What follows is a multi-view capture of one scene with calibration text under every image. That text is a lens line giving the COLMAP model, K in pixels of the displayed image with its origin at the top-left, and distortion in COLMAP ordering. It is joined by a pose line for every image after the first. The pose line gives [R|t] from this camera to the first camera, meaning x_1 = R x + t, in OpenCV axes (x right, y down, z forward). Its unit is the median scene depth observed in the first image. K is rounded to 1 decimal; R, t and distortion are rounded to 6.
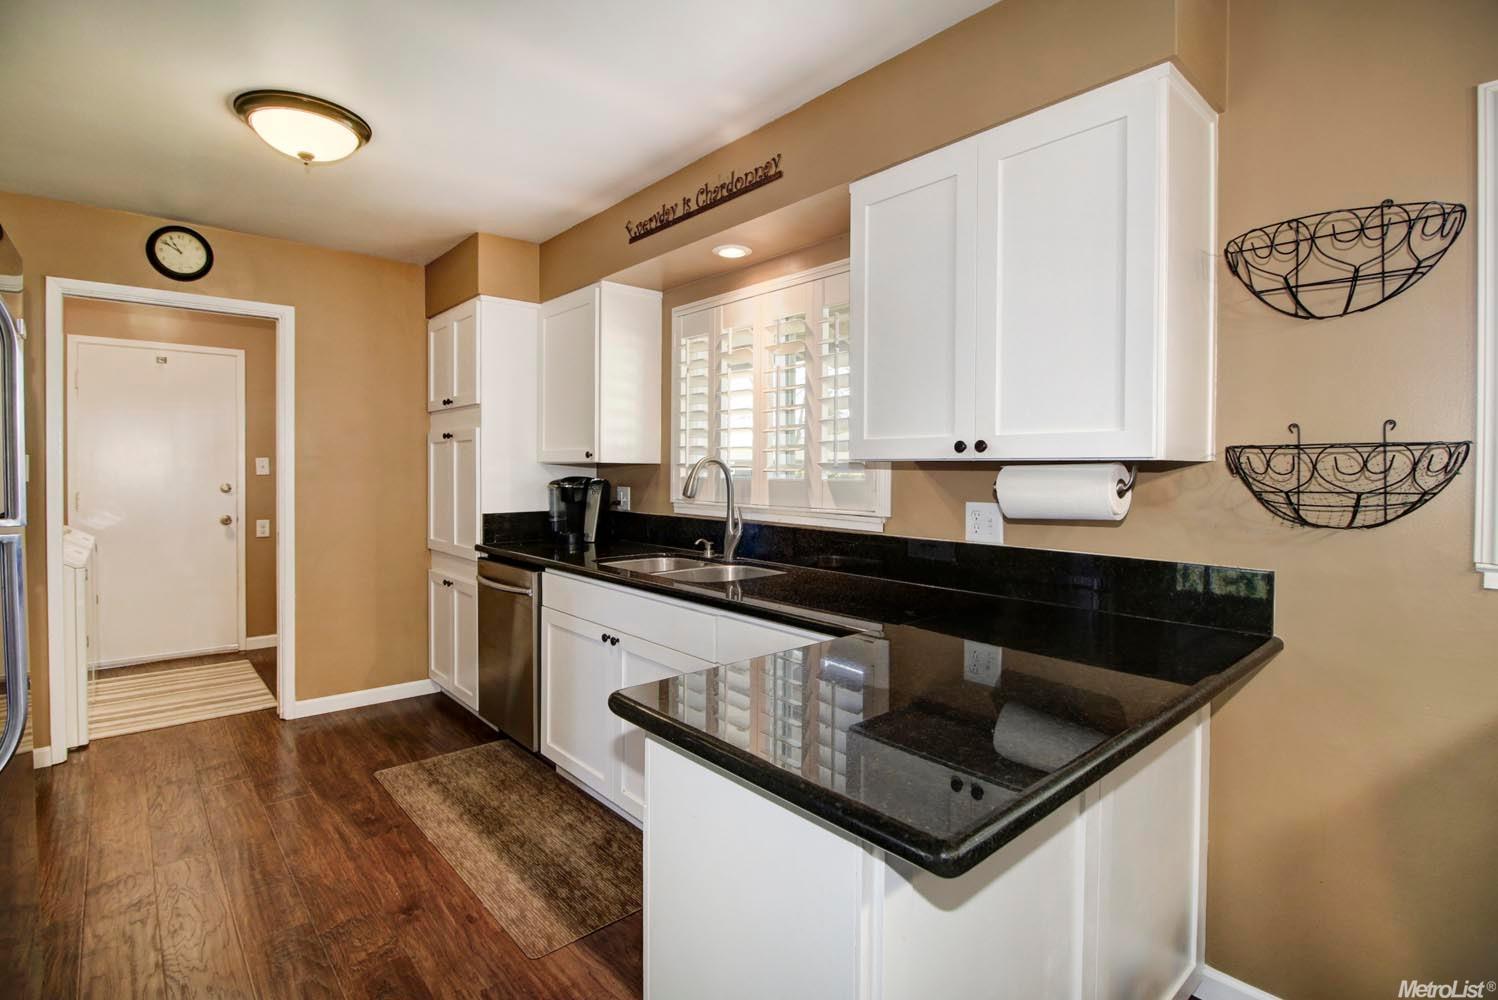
lens RADIAL K [[713.6, 0, 813.2], [0, 713.6, 479.1], [0, 0, 1]] dist [-0.004369, -0.007415]
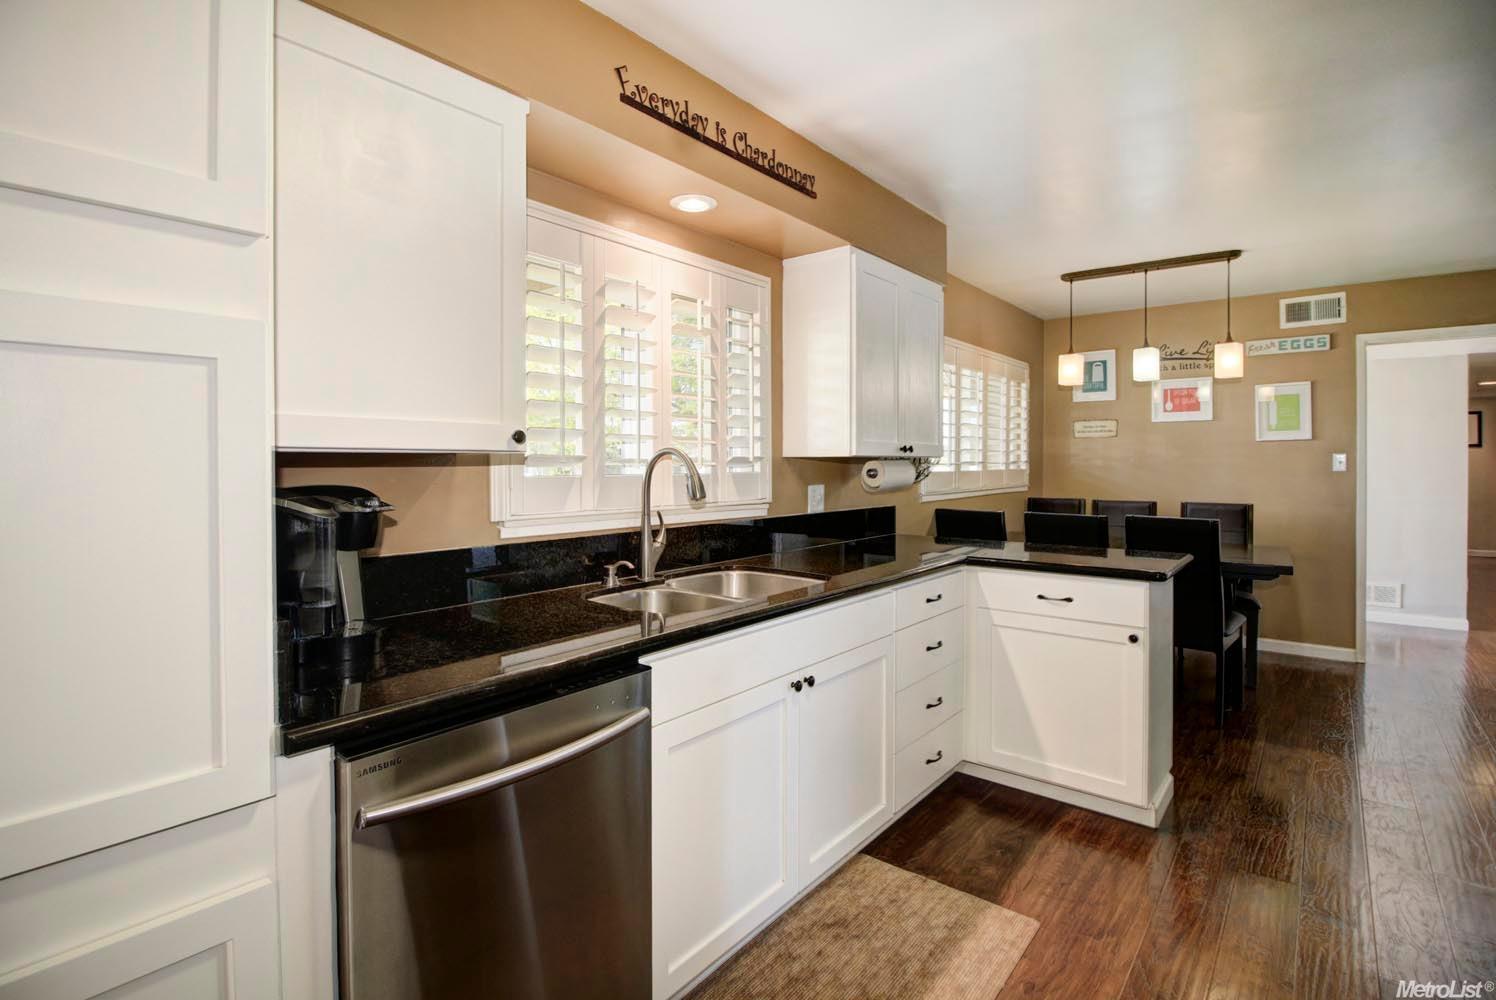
lens RADIAL K [[712.7, 0, 726.2], [0, 712.7, 467.7], [0, 0, 1]] dist [-0.004369, -0.007415]
pose [[-0.093259, -0.011702, 0.995573, -1.005146], [0.013376, 0.999826, 0.013005, -0.020145], [-0.995552, 0.014529, -0.093086, 1.102270]]
